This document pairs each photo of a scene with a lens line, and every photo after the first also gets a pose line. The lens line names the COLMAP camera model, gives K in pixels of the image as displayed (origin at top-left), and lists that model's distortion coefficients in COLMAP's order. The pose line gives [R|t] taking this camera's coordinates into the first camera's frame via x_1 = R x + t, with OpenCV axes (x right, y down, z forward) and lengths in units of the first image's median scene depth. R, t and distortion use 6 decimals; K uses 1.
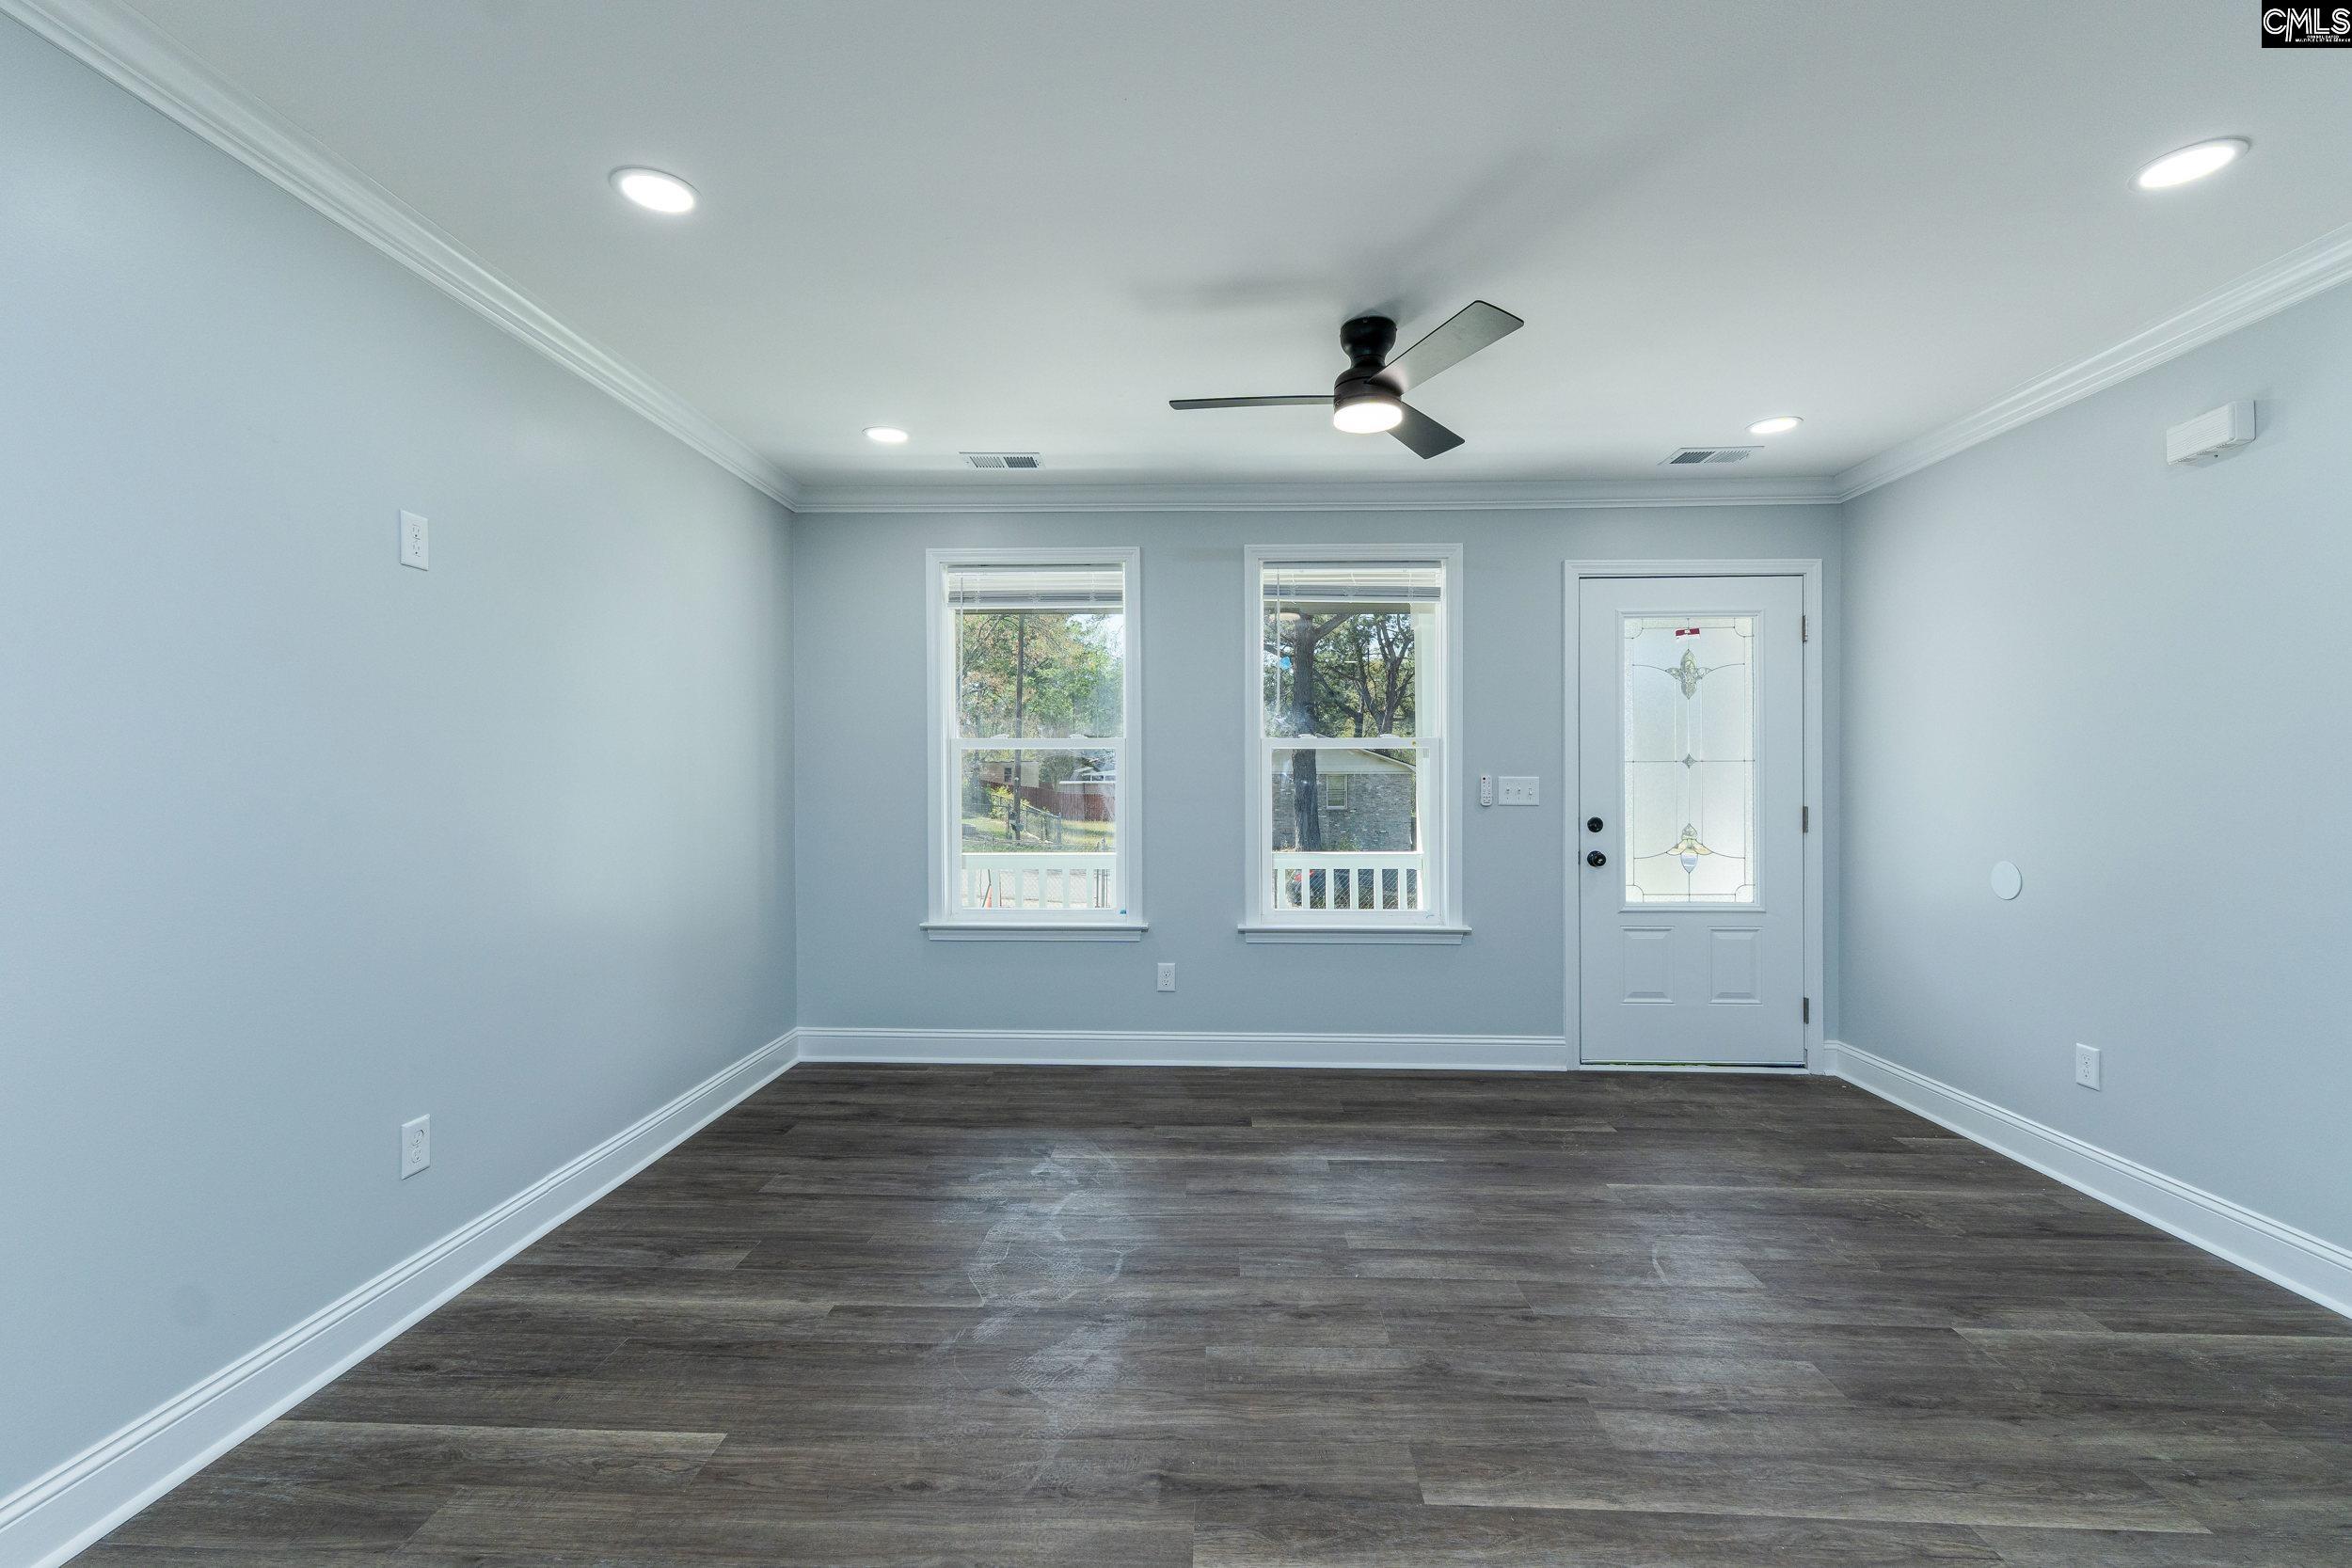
lens RADIAL K [[987.0, 0, 1178.7], [0, 987.0, 792.2], [0, 0, 1]] dist [0.007116, 0.000213]
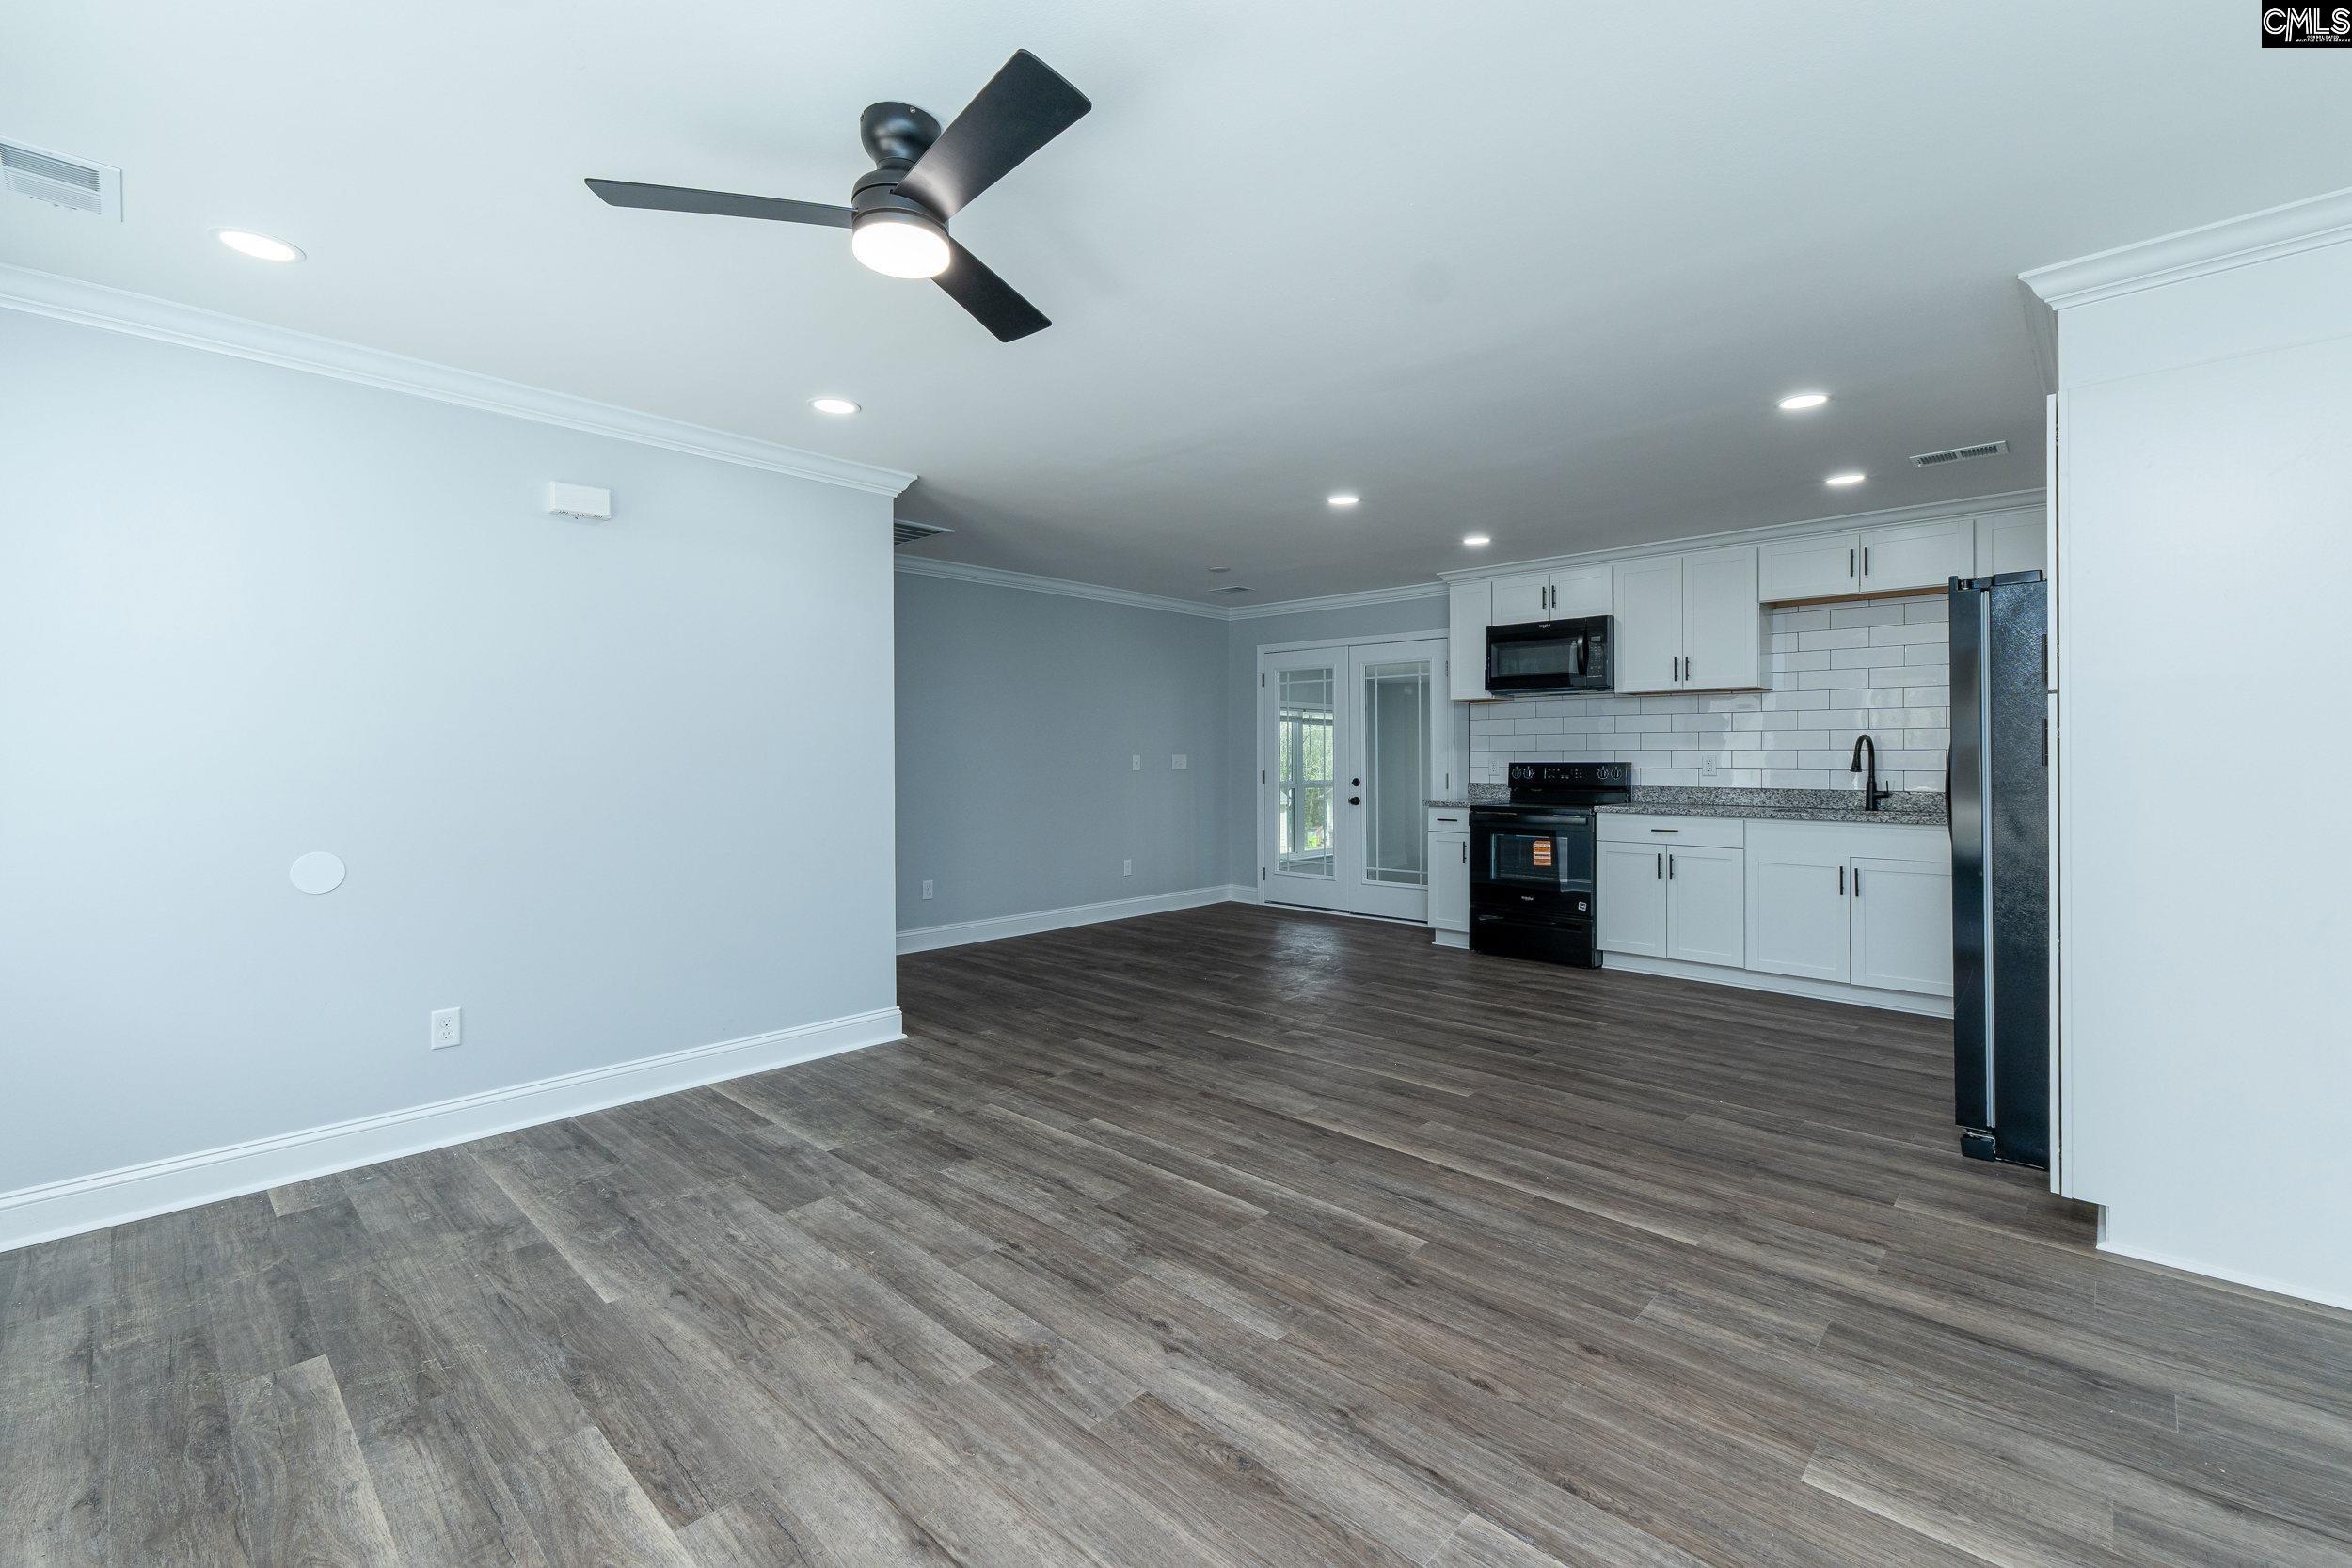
lens RADIAL K [[1009.7, 0, 1191.6], [0, 1009.7, 750.2], [0, 0, 1]] dist [0.004939, 0.000421]
pose [[-0.759676, 0.005127, 0.650282, -0.370596], [0.009304, 0.999952, 0.002986, -0.016487], [-0.650235, 0.008319, -0.759687, 1.196802]]
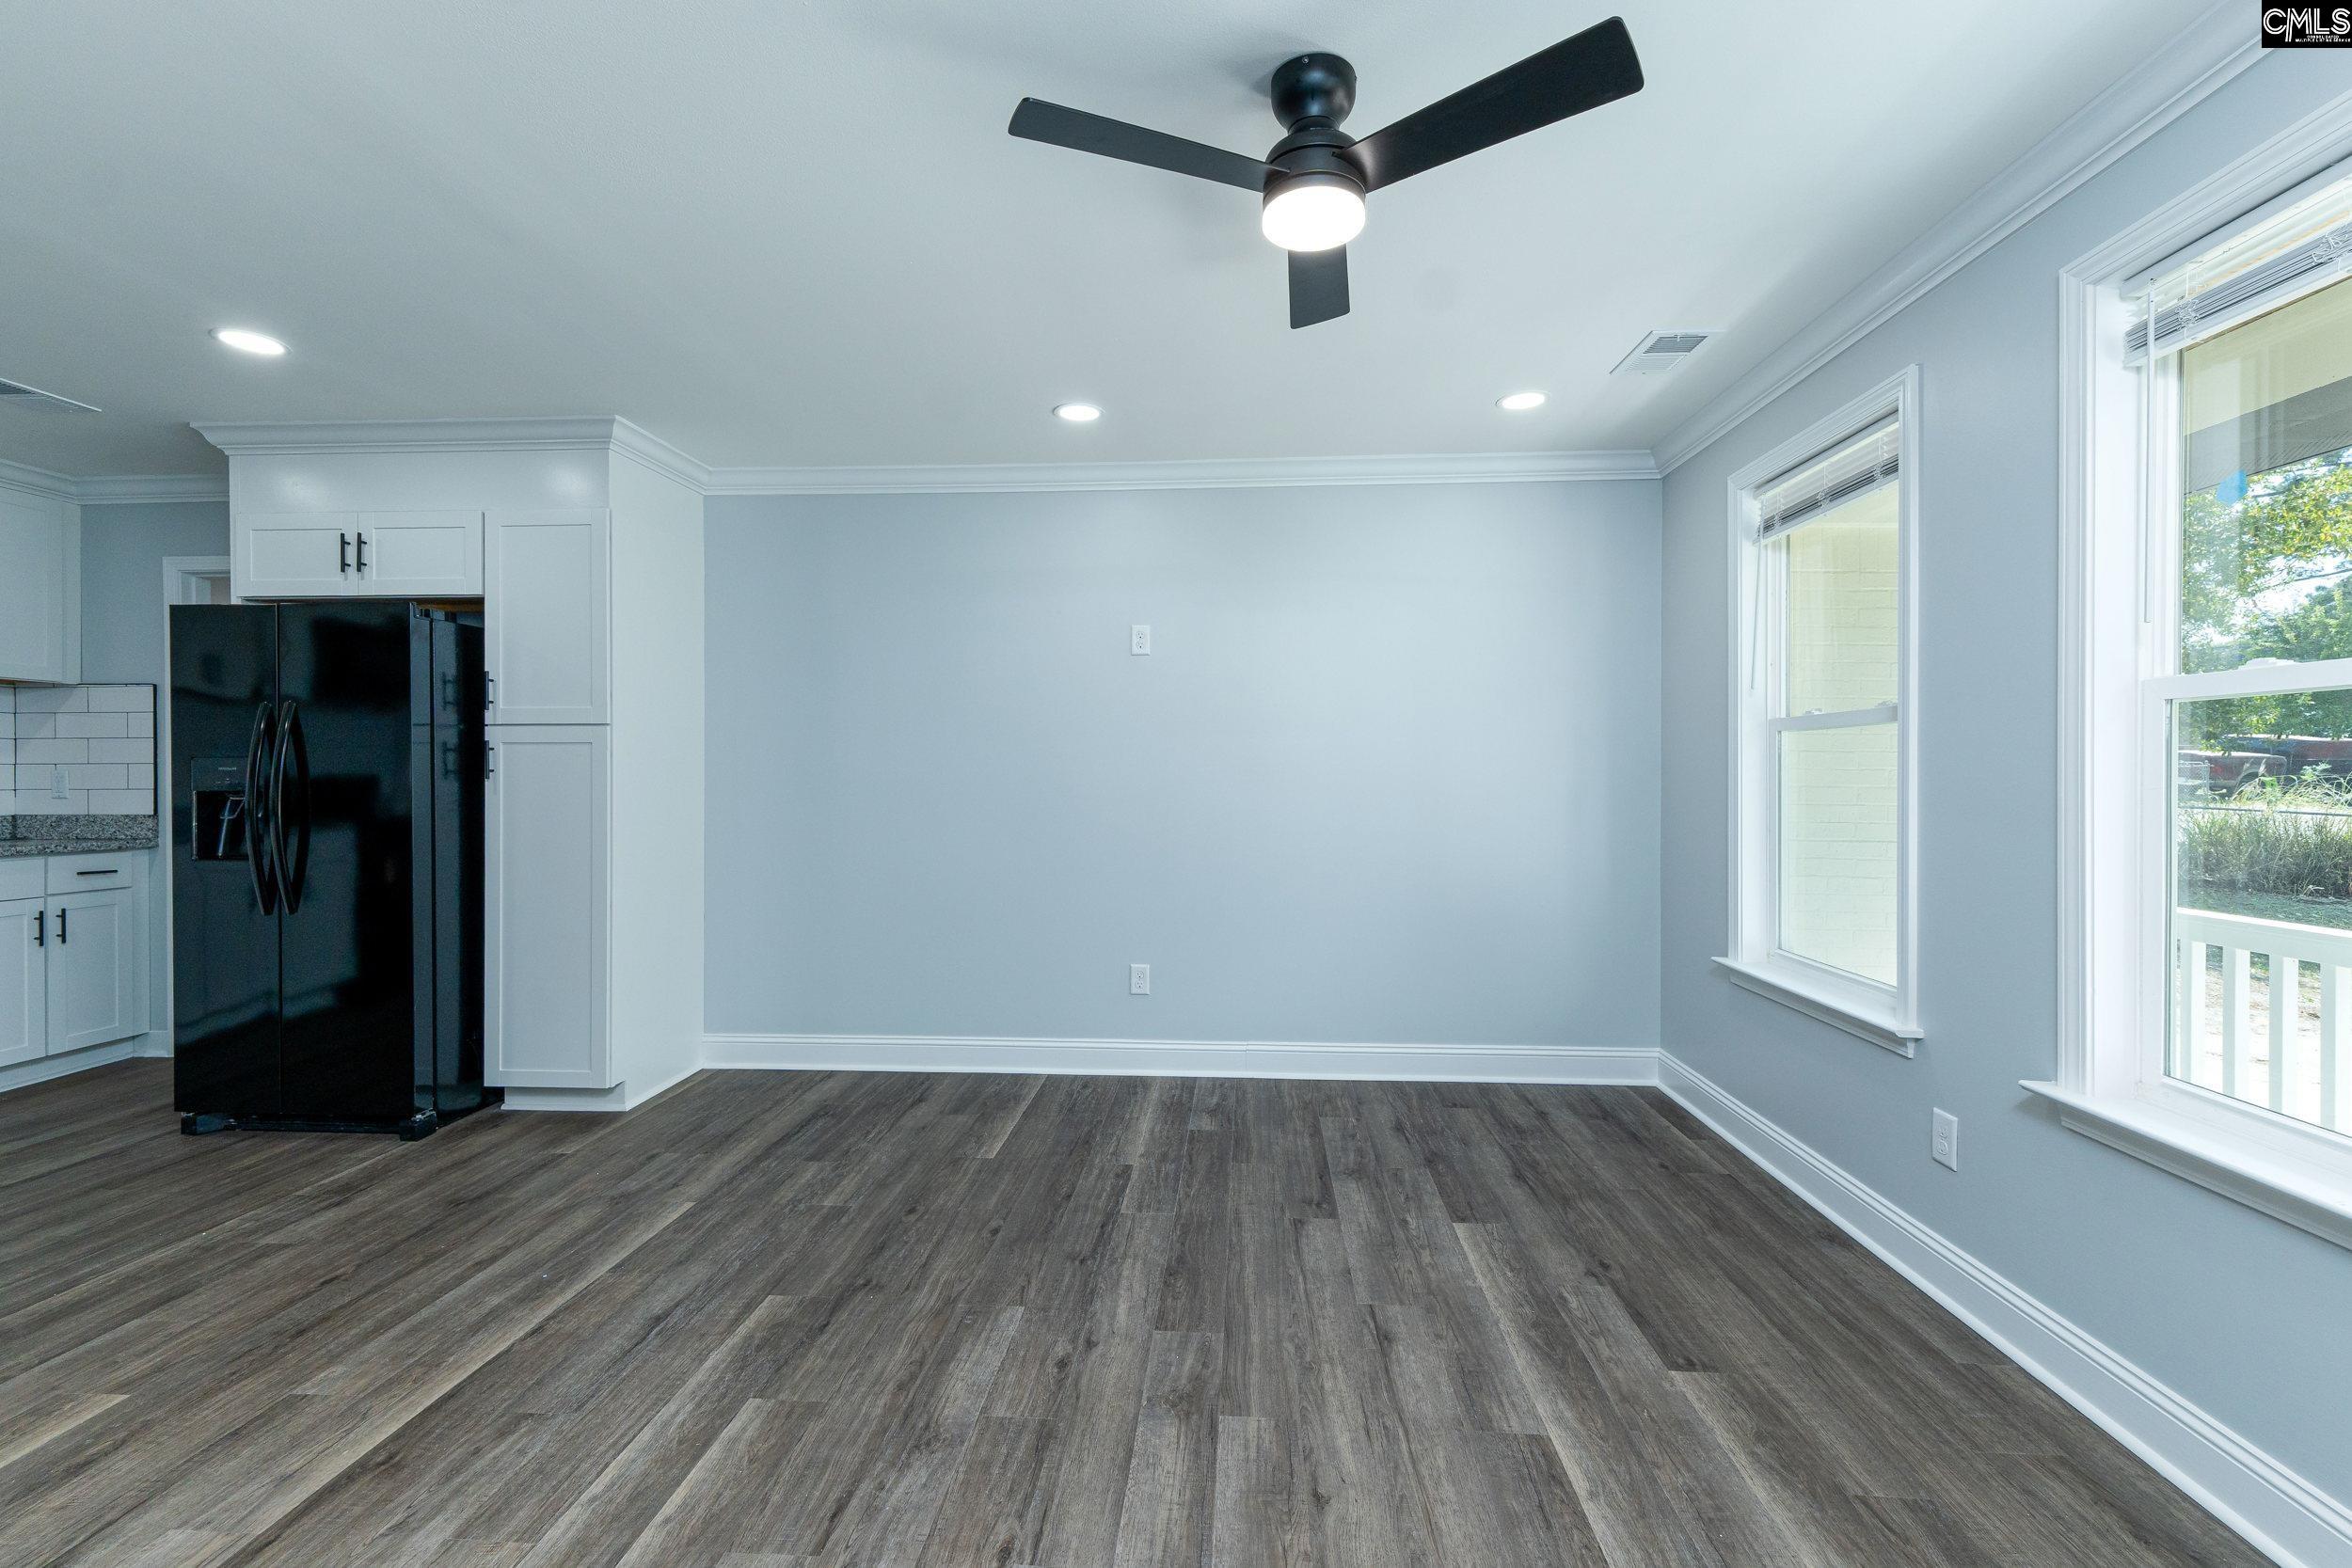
lens RADIAL K [[1000.1, 0, 1181.7], [0, 1000.1, 783.7], [0, 0, 1]] dist [0.001216, -0.000180]
pose [[-0.022245, 0.007492, -0.999724, 0.721537], [-0.014325, 0.999867, 0.007812, -0.006442], [0.999650, 0.014495, -0.022135, 0.784384]]
